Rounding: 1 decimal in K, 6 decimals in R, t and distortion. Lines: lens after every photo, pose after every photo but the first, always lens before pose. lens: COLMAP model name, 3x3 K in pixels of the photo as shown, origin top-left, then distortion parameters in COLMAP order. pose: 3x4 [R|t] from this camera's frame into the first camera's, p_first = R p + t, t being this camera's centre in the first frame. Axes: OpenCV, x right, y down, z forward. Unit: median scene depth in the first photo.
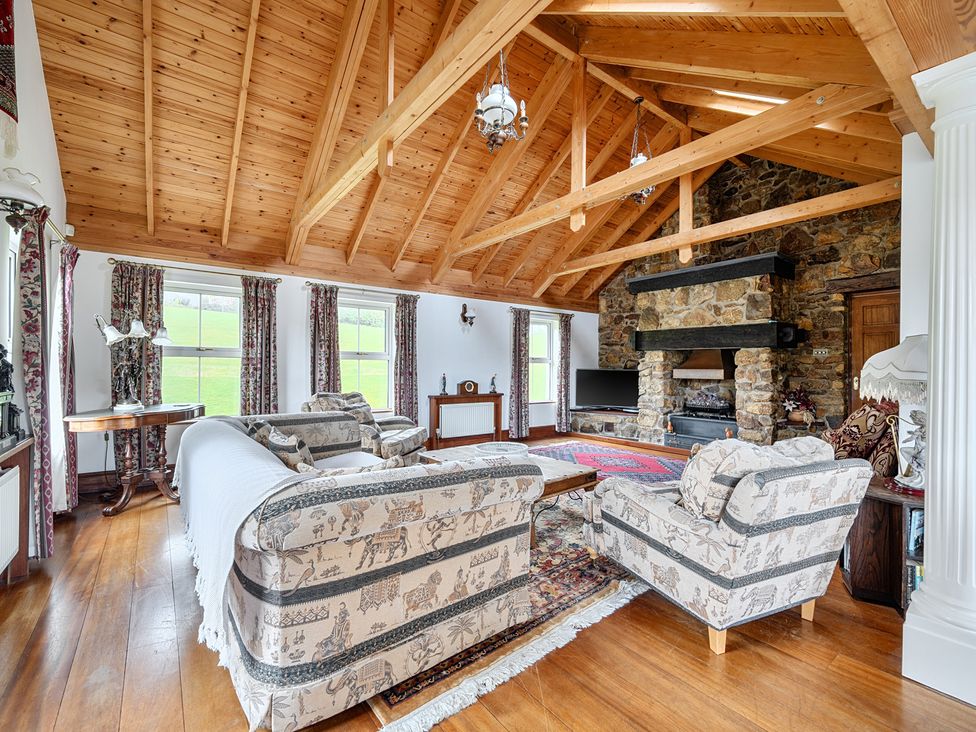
lens RADIAL K [[437.7, 0, 493.4], [0, 437.7, 367.8], [0, 0, 1]] dist [-0.005048, 0.000103]
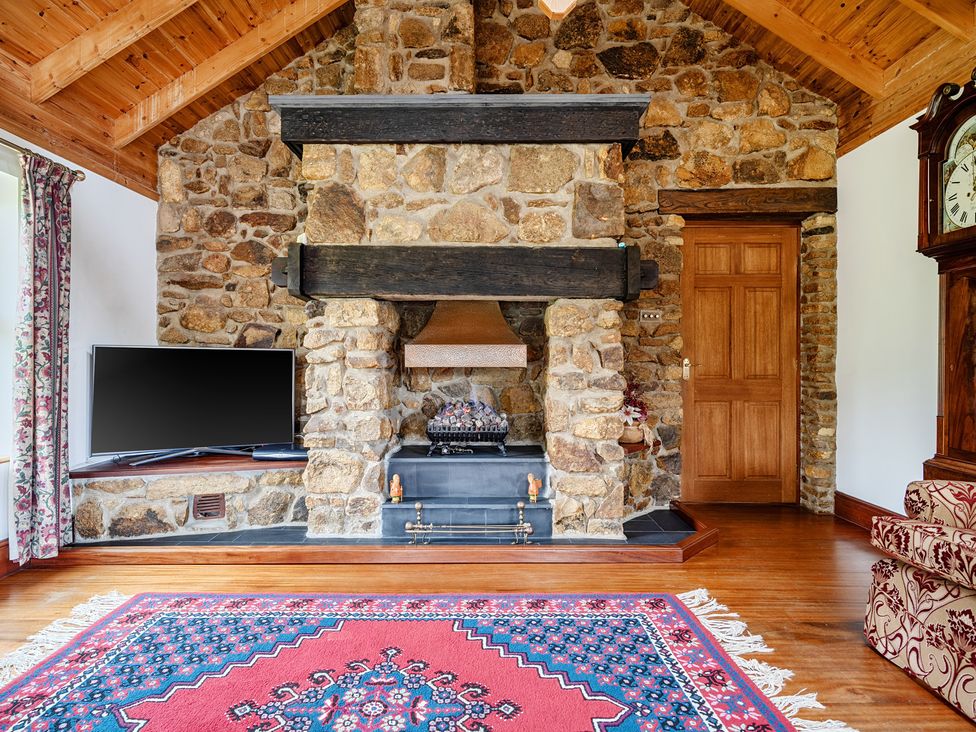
lens RADIAL K [[513.9, 0, 485.8], [0, 513.9, 361.6], [0, 0, 1]] dist [-0.000217, 0.001192]
pose [[0.608587, -0.008099, 0.793446, 0.091797], [0.002667, 0.999963, 0.008162, 0.017679], [-0.793483, -0.002851, 0.608586, 0.765452]]
